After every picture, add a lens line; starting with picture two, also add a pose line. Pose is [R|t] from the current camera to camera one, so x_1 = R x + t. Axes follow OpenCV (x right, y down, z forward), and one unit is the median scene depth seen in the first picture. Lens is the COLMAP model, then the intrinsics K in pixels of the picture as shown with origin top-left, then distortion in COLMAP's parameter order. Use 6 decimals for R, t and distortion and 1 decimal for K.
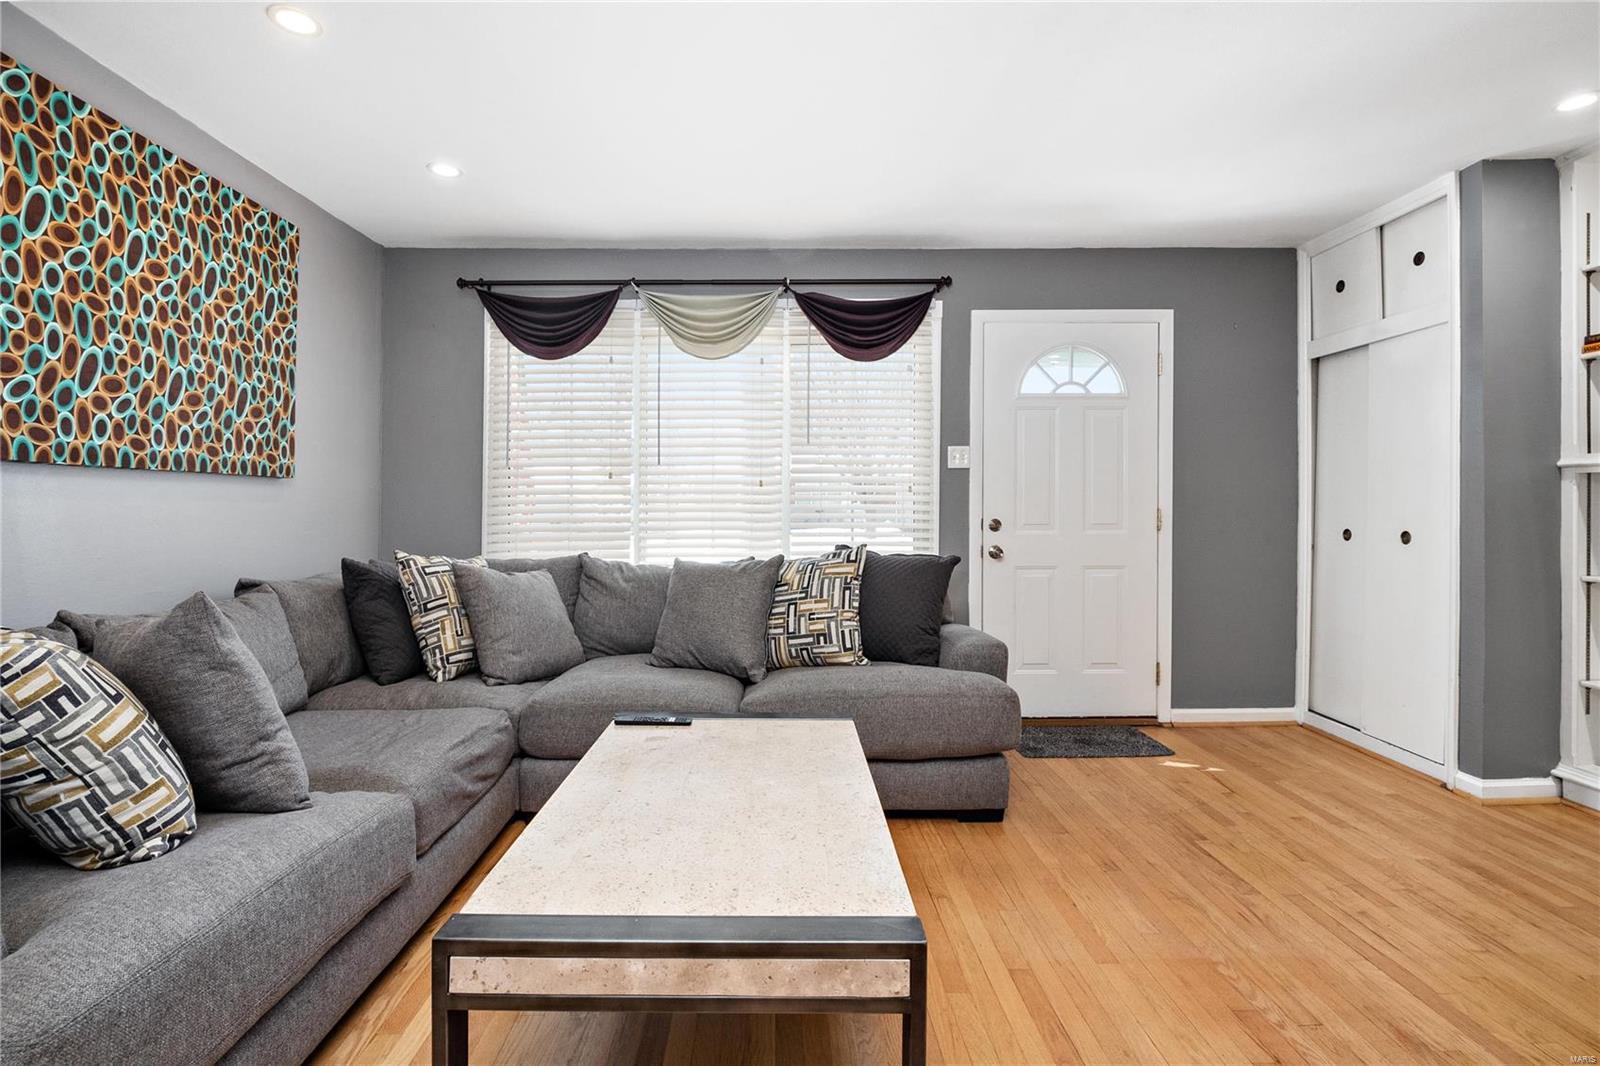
lens RADIAL K [[761.8, 0, 794.2], [0, 761.8, 519.3], [0, 0, 1]] dist [-0.004417, -0.003873]
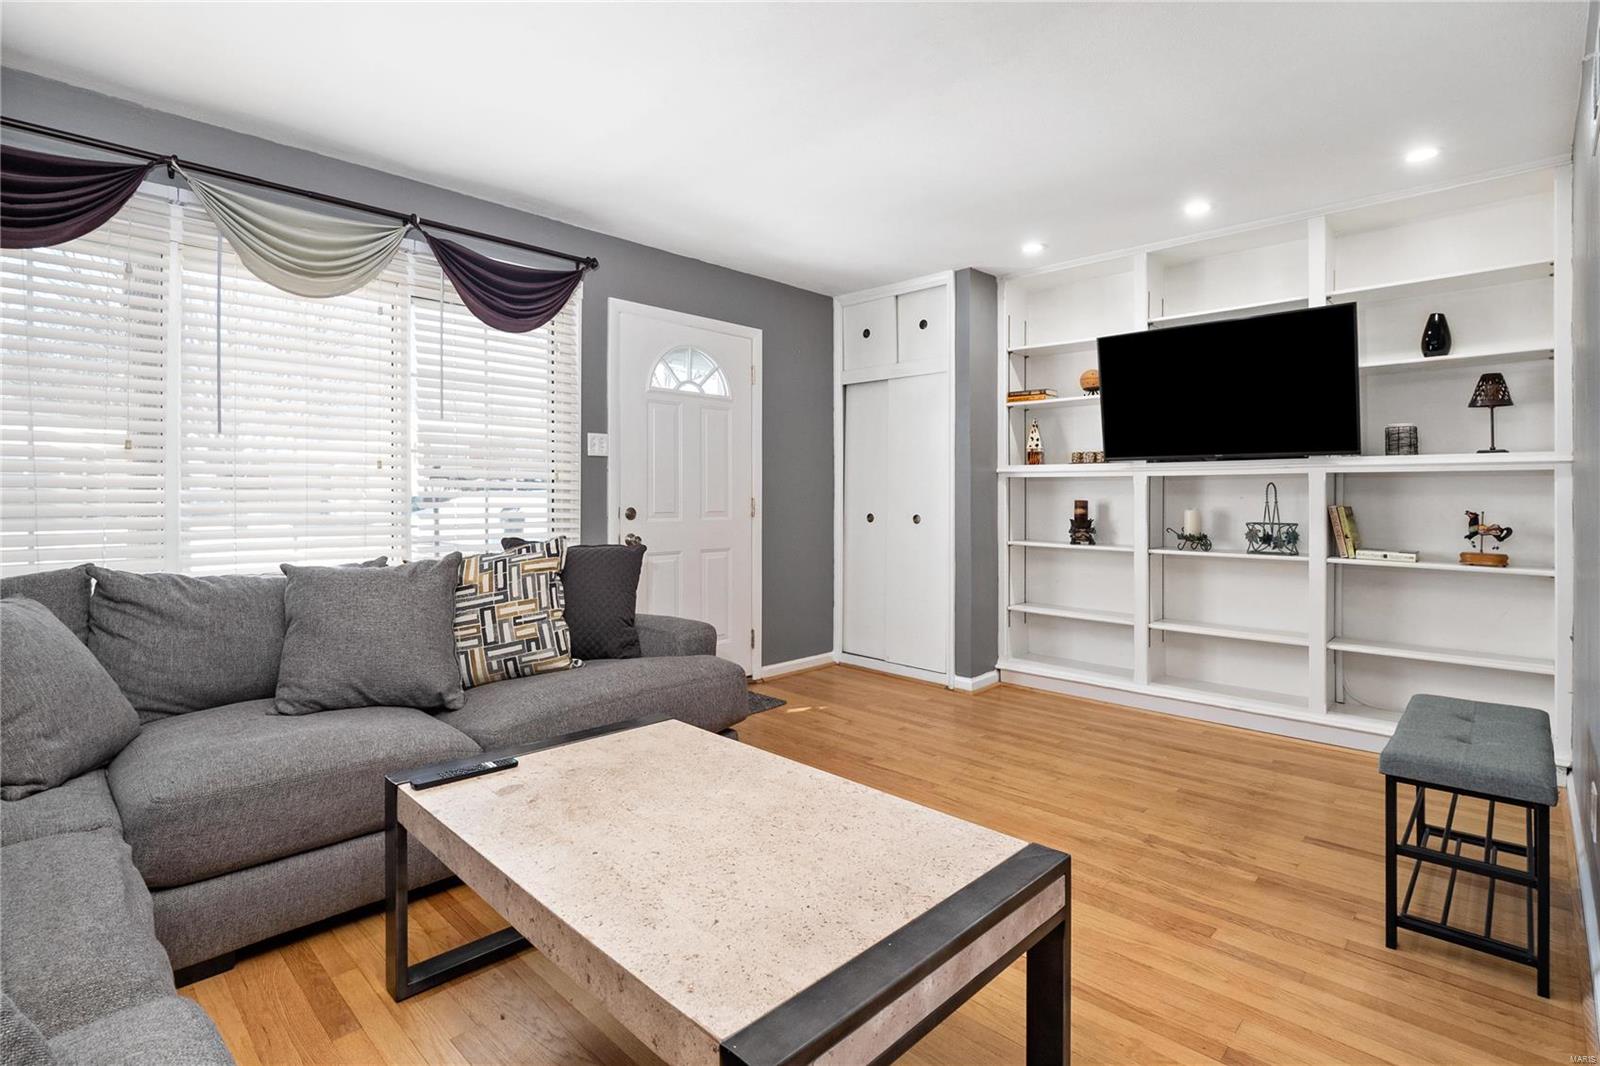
lens RADIAL K [[761.8, 0, 764.3], [0, 761.8, 512.5], [0, 0, 1]] dist [-0.004417, -0.003873]
pose [[0.708331, -0.009666, 0.705815, -0.367069], [0.004144, 0.999946, 0.009536, -0.003223], [-0.705869, -0.003830, 0.708332, 0.172801]]
